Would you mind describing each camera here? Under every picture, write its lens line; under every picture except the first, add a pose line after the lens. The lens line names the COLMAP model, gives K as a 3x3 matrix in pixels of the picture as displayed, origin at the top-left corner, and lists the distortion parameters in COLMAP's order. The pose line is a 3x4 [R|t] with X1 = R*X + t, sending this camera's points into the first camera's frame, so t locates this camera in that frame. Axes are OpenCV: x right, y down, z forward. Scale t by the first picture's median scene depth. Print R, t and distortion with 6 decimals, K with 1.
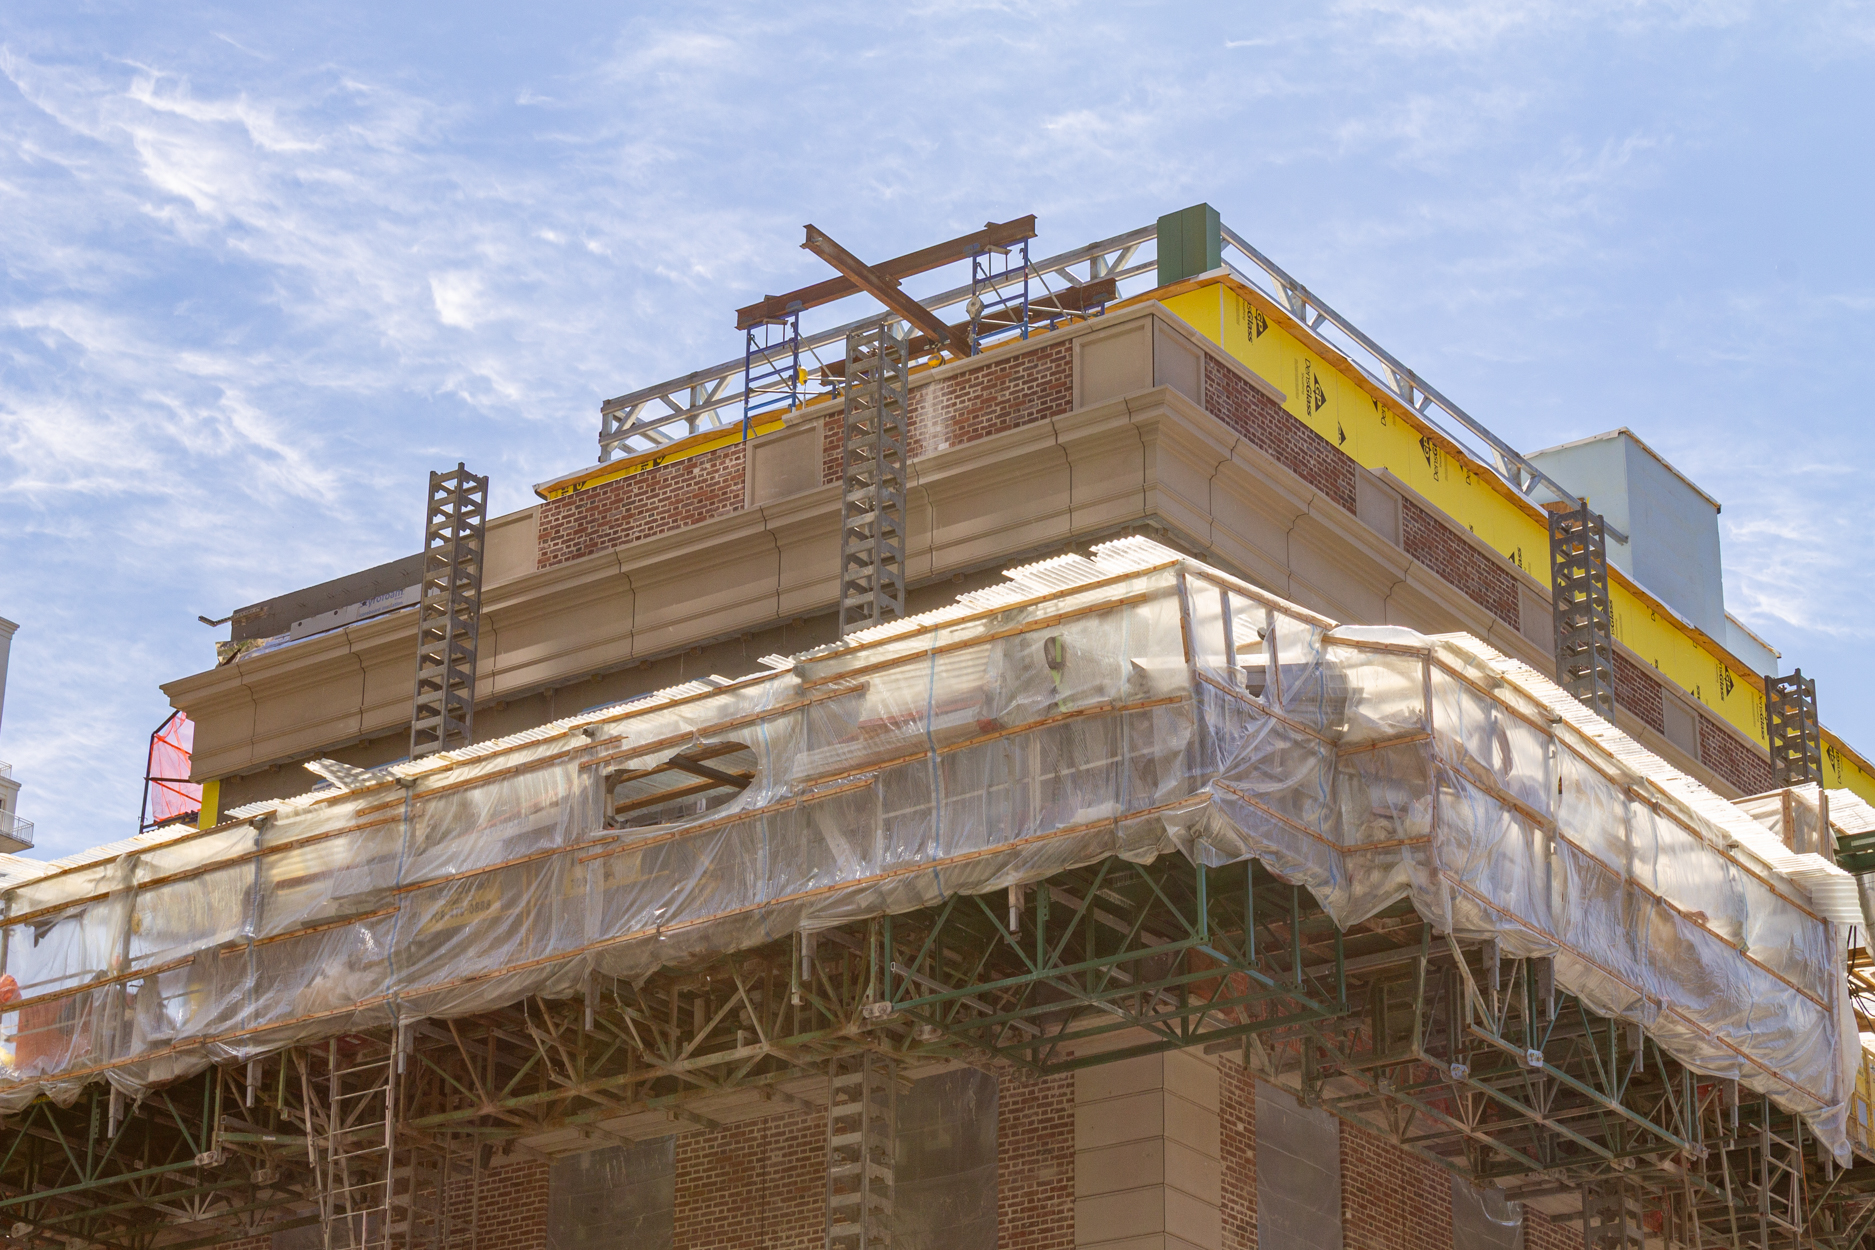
lens RADIAL K [[4195.1, 0, 937.5], [0, 4195.1, 625.0], [0, 0, 1]] dist [0.002514, 0.020968]
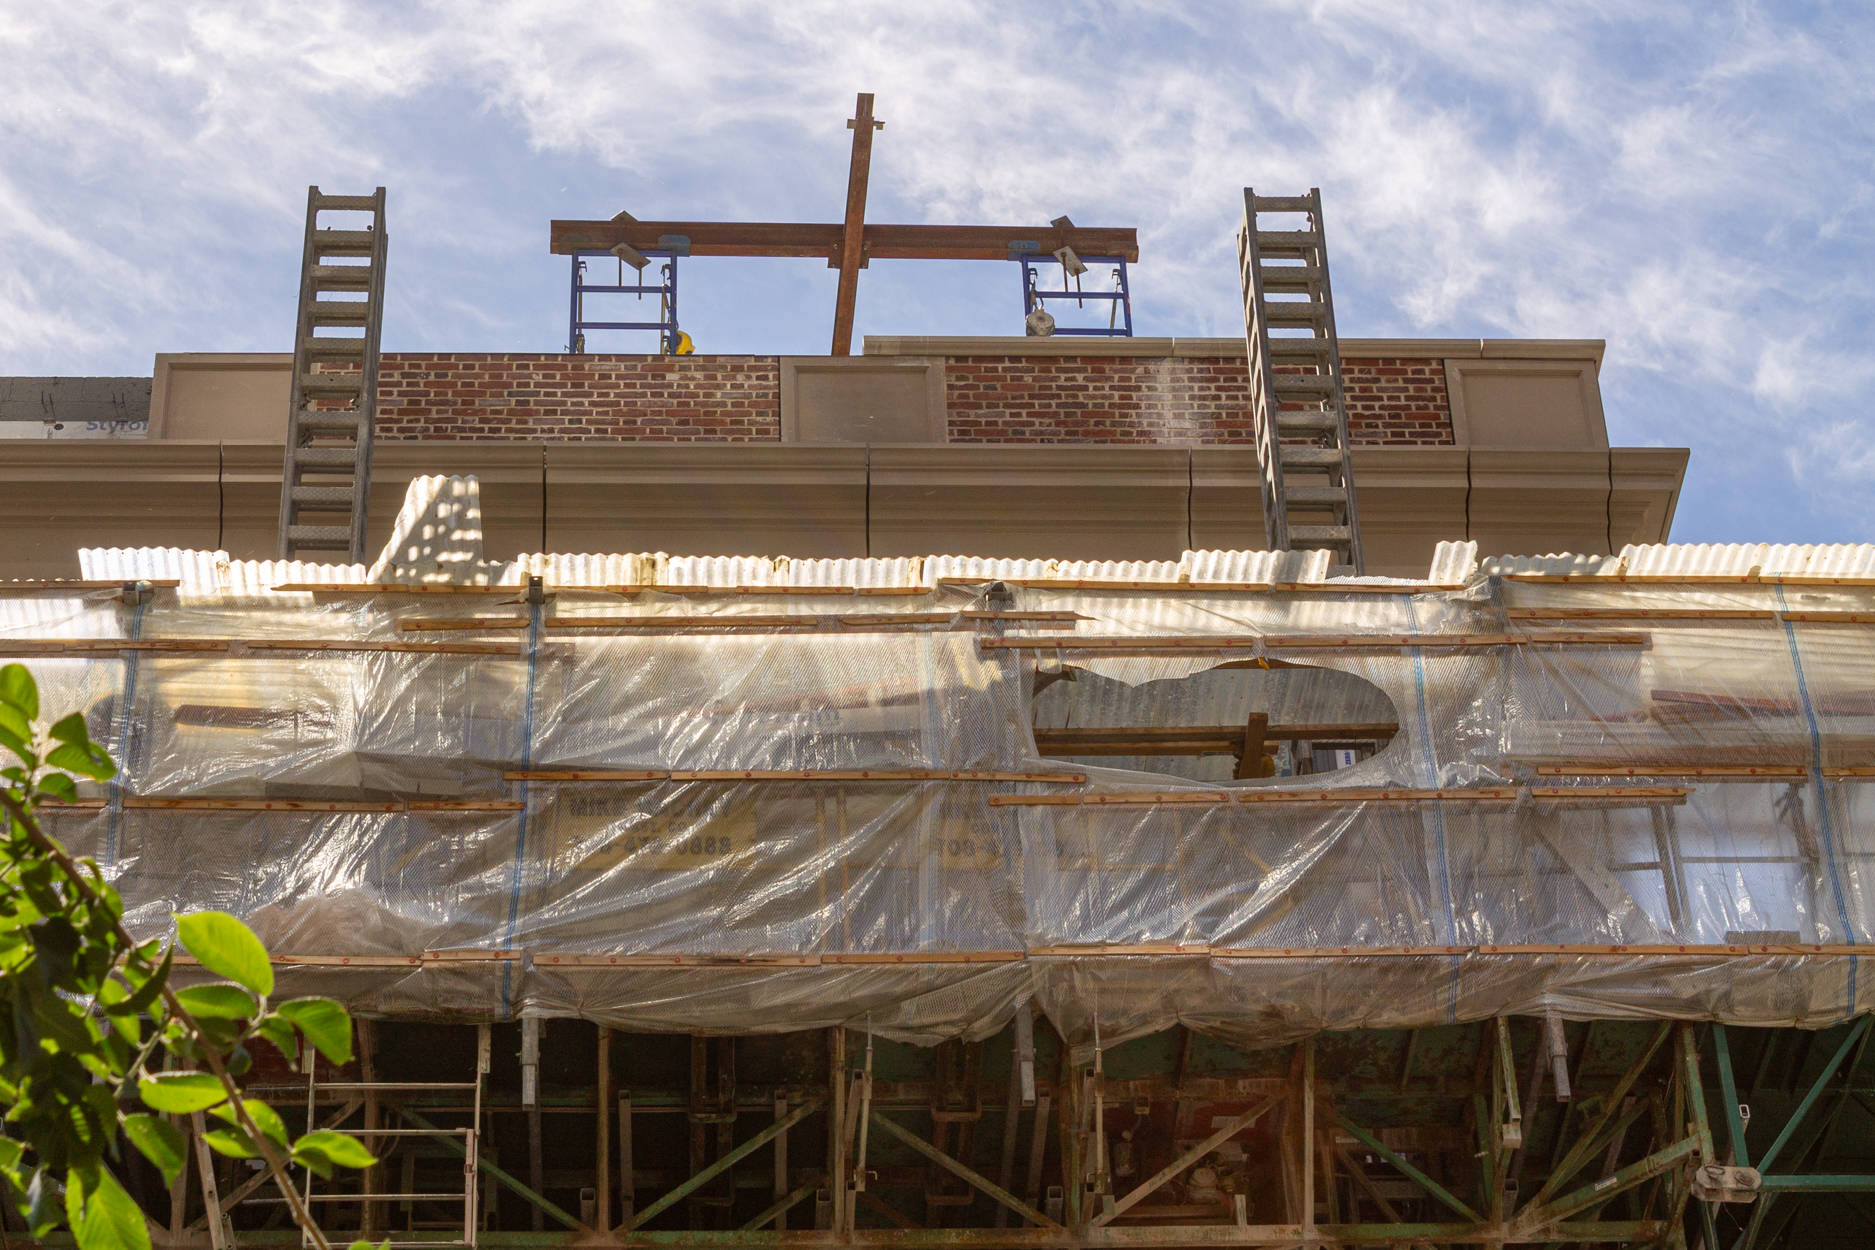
lens RADIAL K [[4563.6, 0, 937.5], [0, 4563.6, 625.0], [0, 0, 1]] dist [-0.047562, -0.004809]
pose [[0.798329, 0.354189, 0.487053, -0.368540], [-0.214758, 0.923026, -0.319221, 0.214876], [-0.562627, 0.150245, 0.812944, 0.536029]]
